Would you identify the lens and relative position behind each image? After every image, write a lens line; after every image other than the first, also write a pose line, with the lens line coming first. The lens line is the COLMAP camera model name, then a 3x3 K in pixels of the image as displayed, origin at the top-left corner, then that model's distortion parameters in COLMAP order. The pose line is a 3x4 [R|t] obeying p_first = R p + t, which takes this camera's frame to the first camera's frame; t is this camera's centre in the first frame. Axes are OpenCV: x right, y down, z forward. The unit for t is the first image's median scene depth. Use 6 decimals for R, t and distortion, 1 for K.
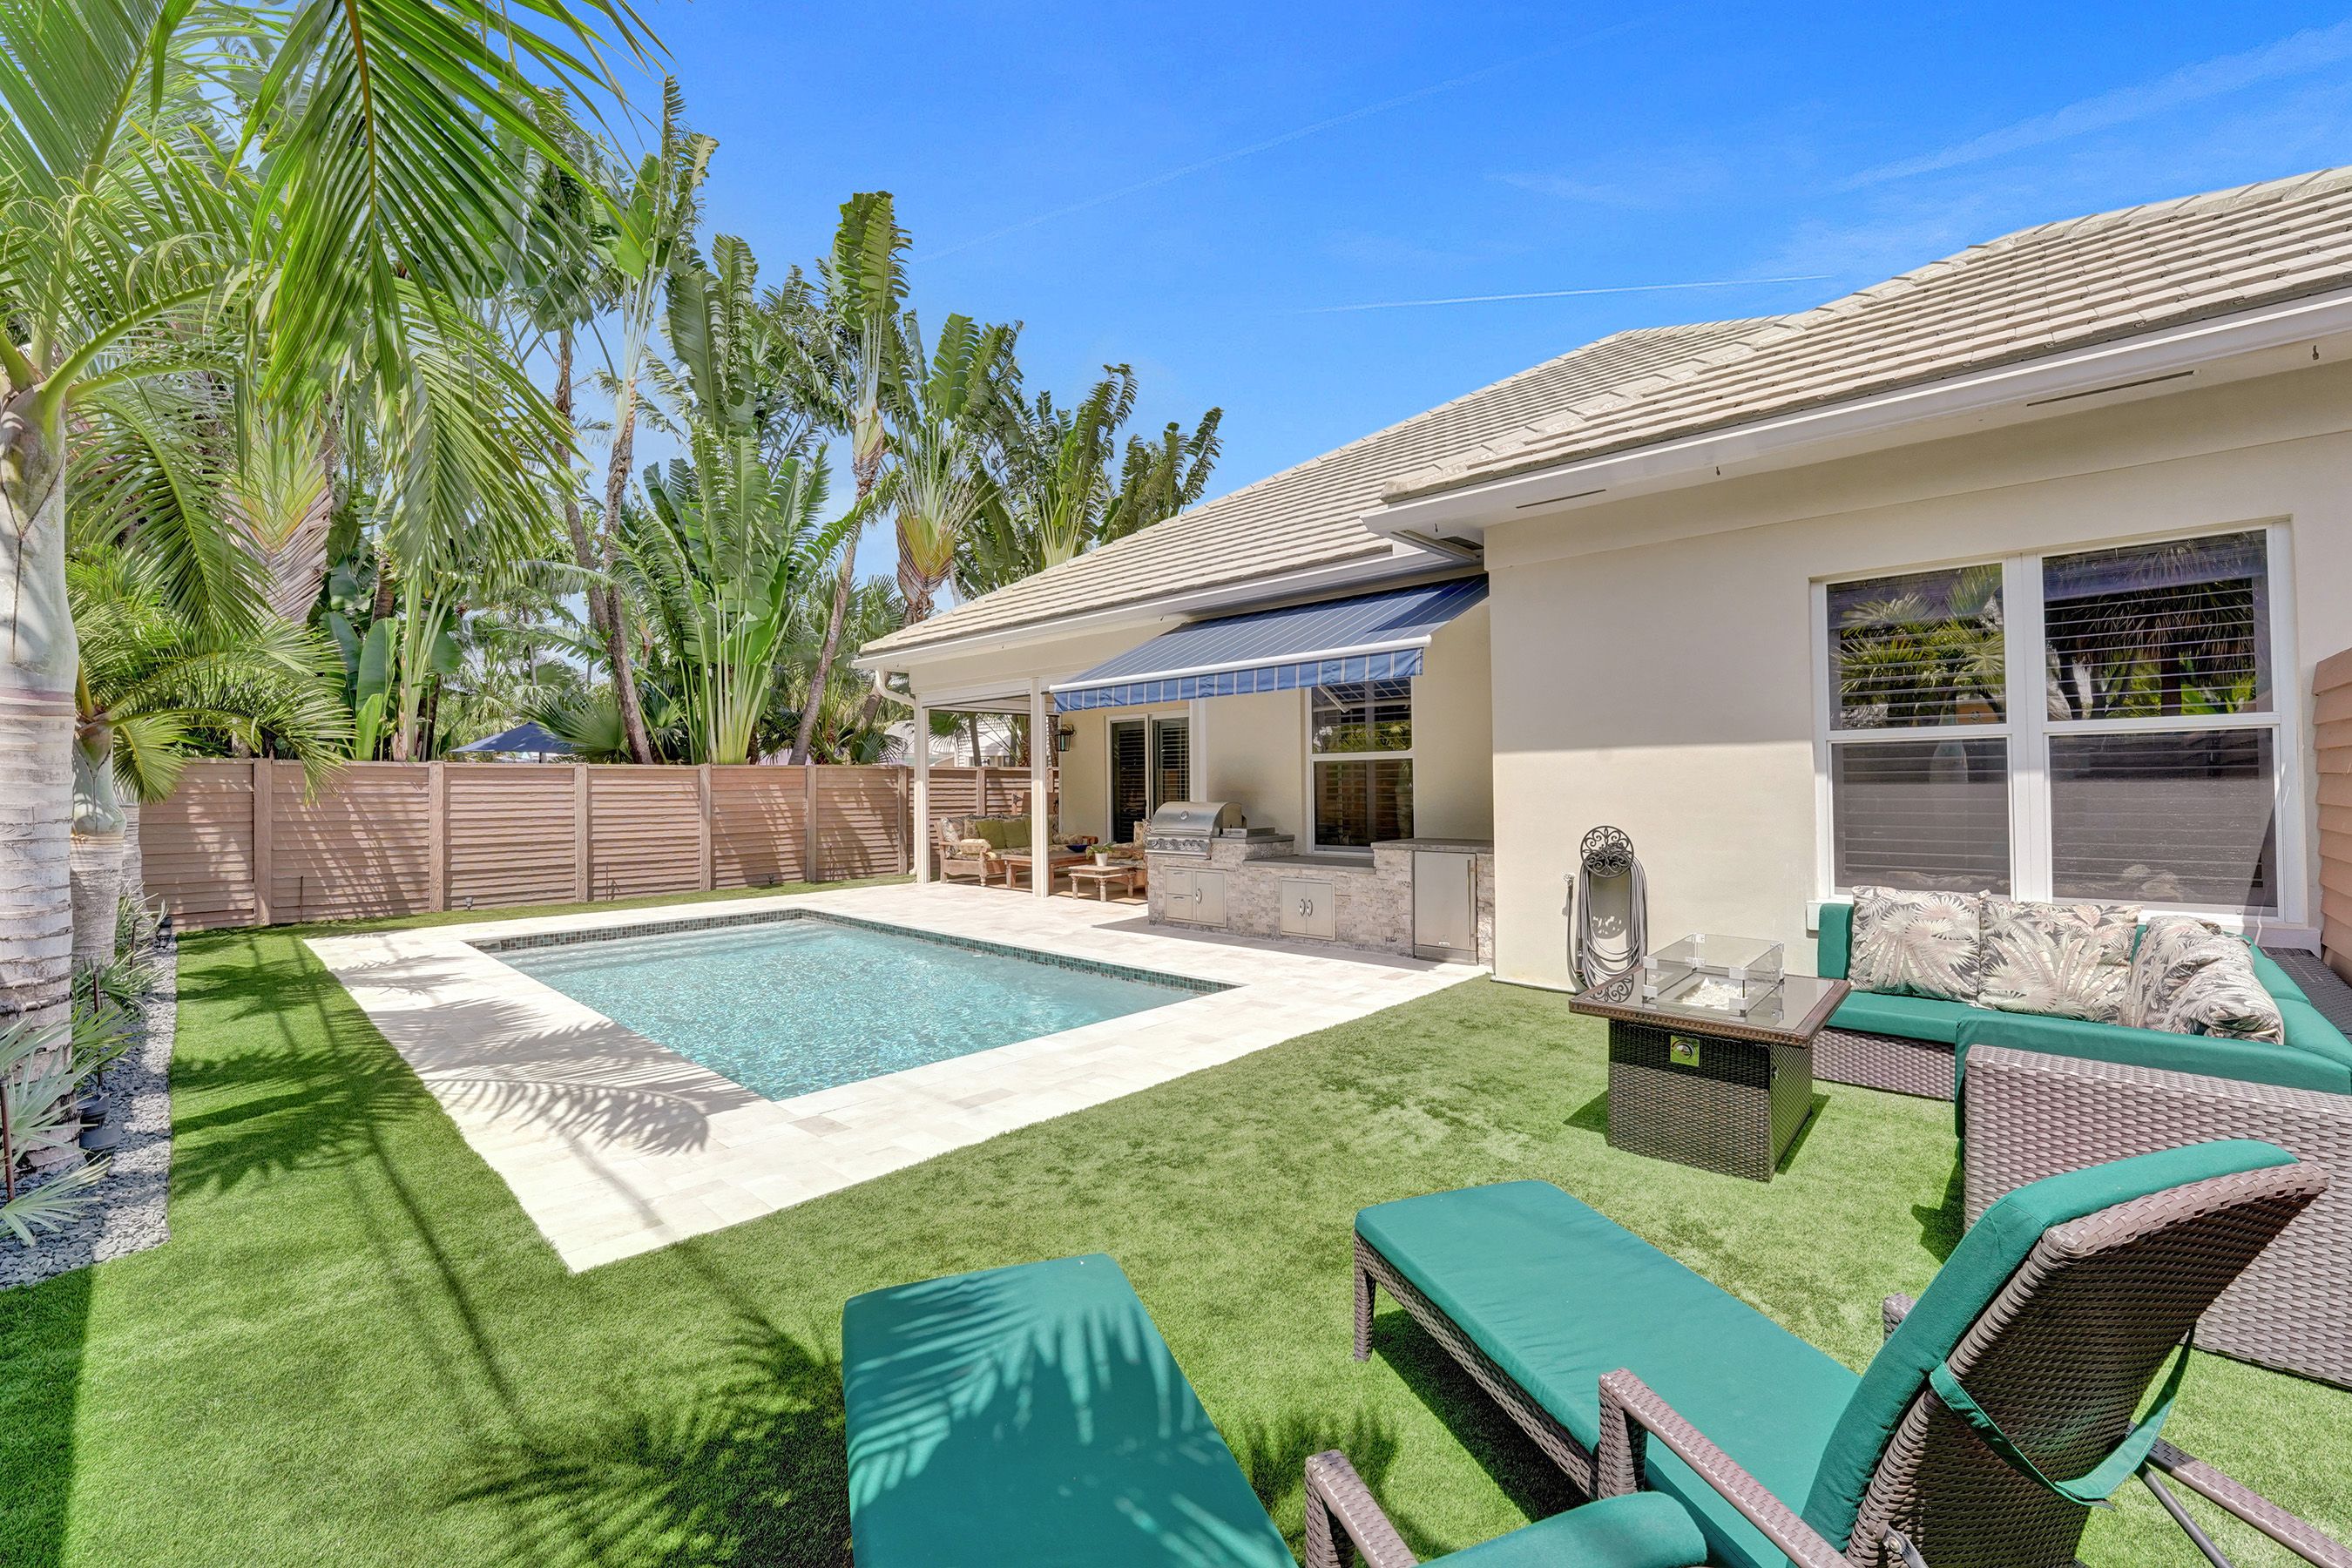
lens RADIAL K [[962.0, 0, 1175.8], [0, 962.0, 772.2], [0, 0, 1]] dist [-0.030519, 0.005105]
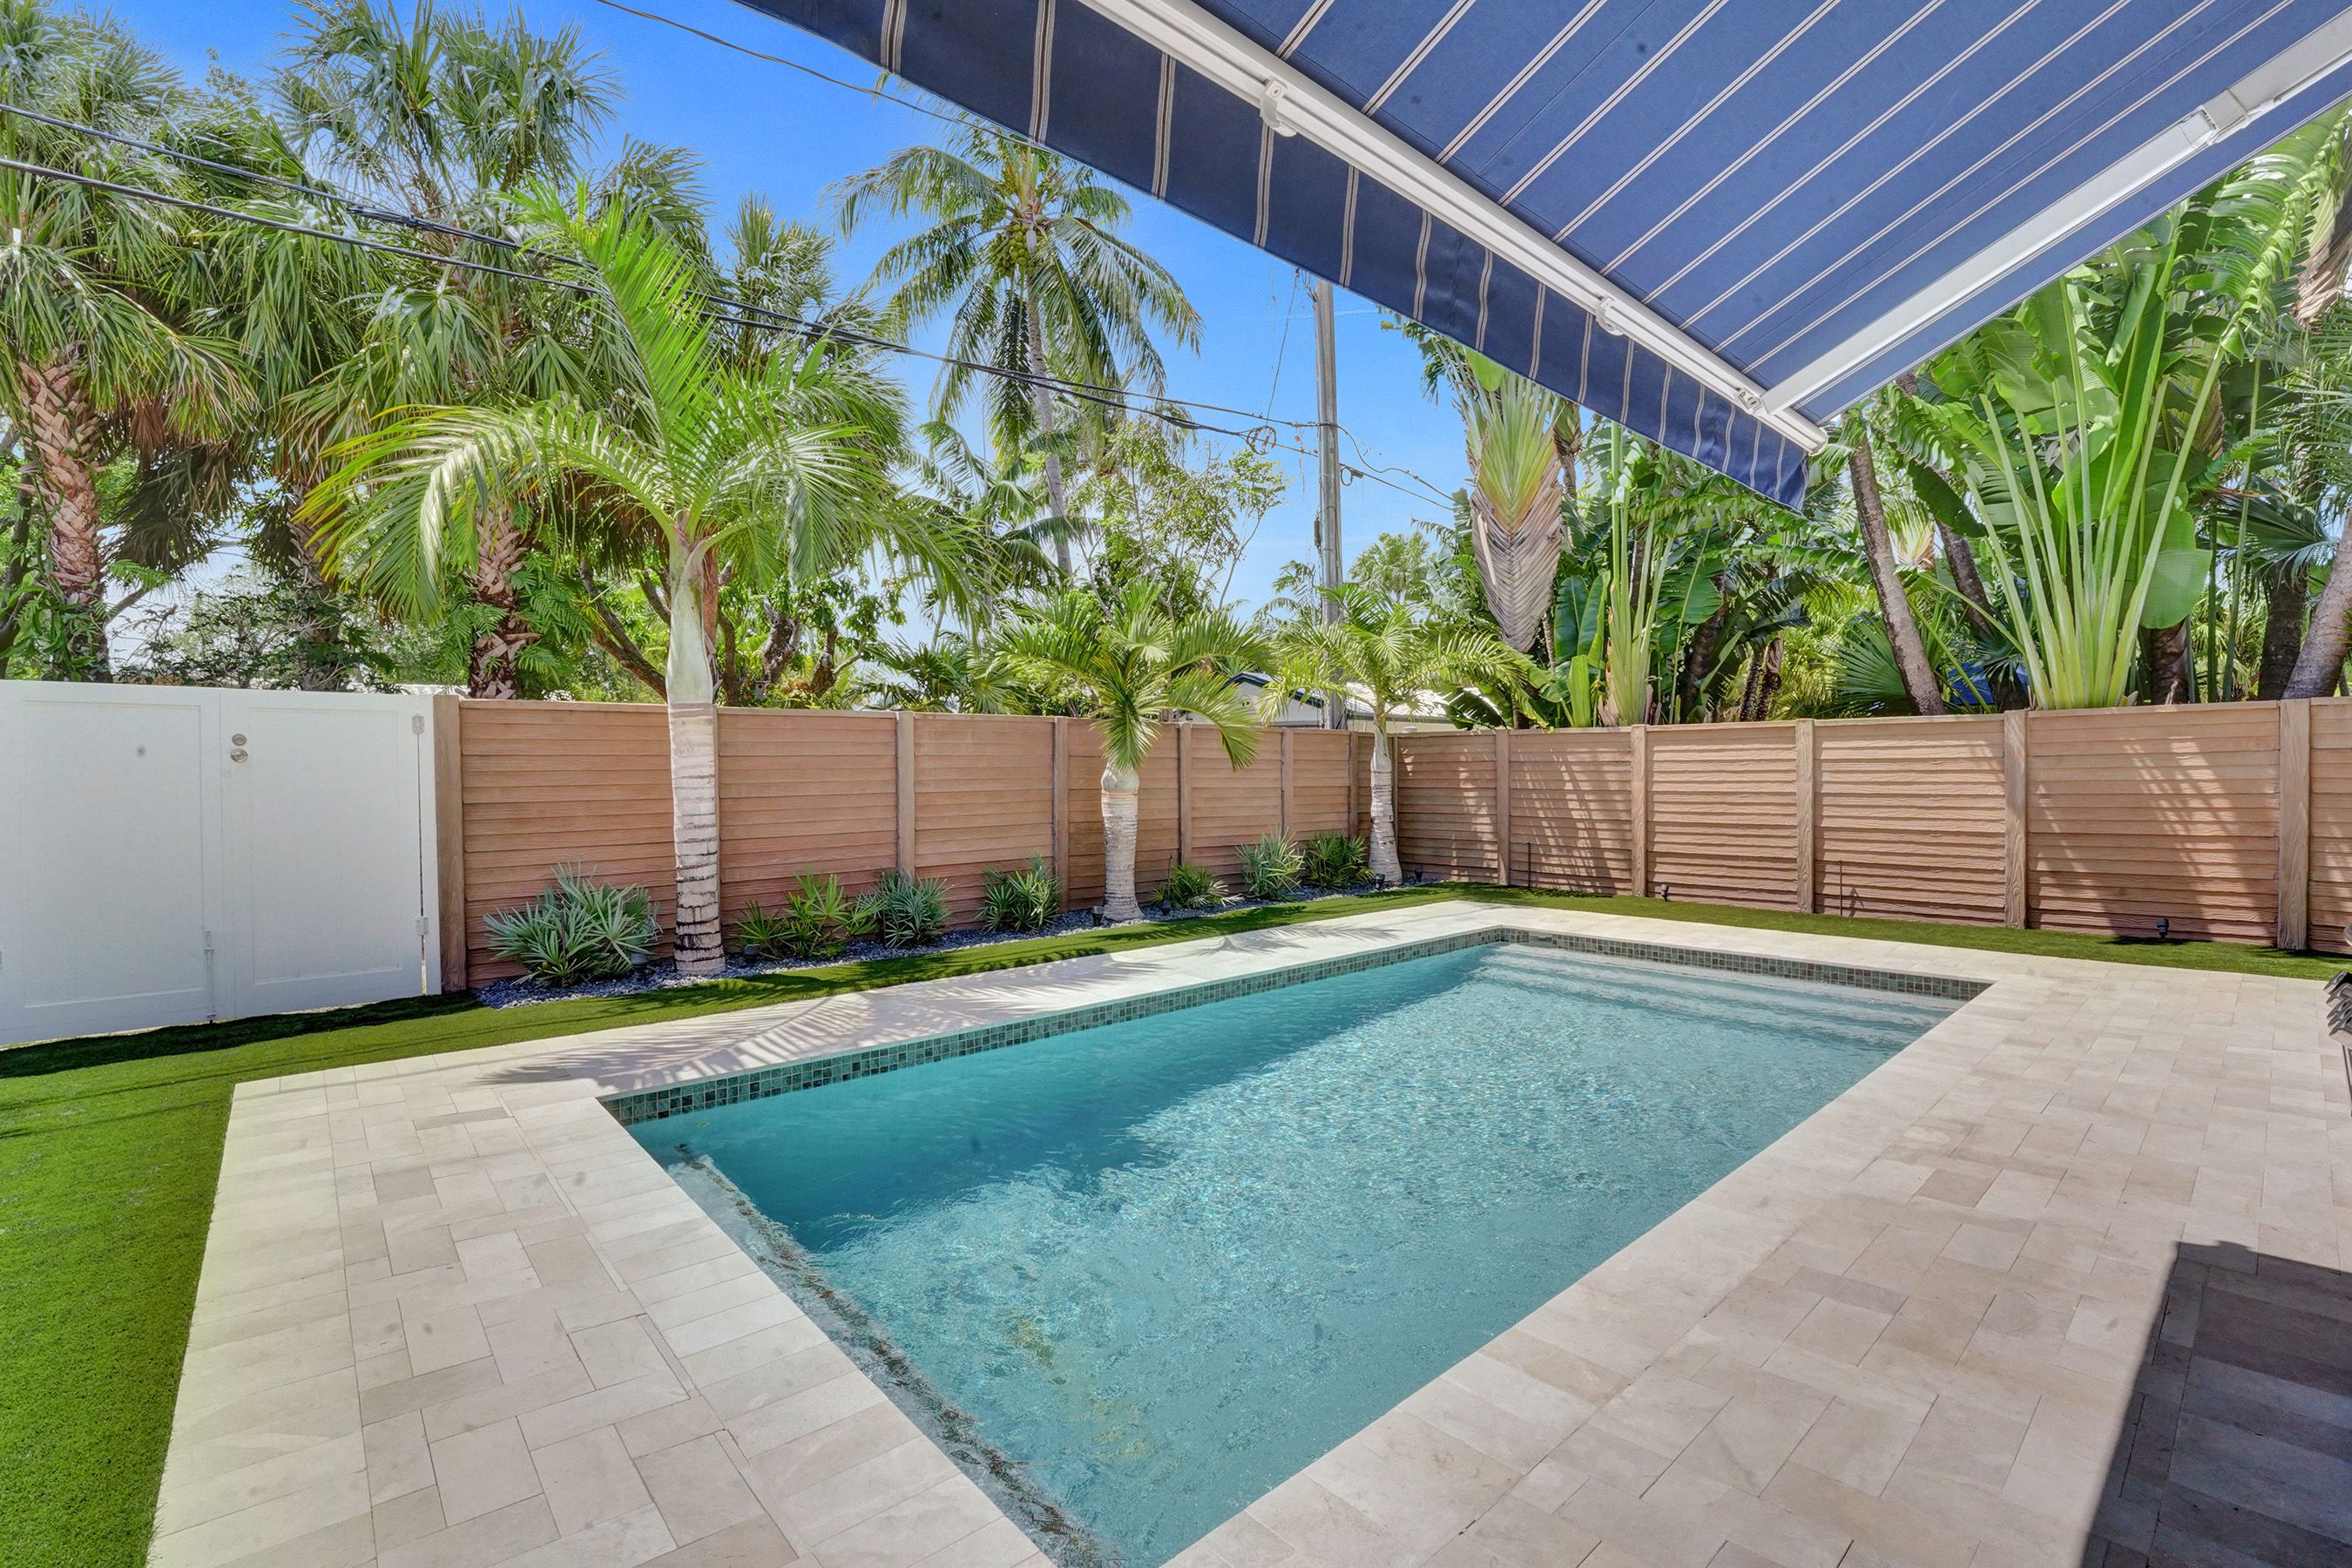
lens RADIAL K [[1019.4, 0, 1161.7], [0, 1019.4, 777.9], [0, 0, 1]] dist [-0.024110, 0.000207]
pose [[-0.096443, 0.014585, -0.995232, 0.201970], [0.023337, 0.999651, 0.012389, 0.016644], [0.995065, -0.022031, -0.096749, 0.680655]]
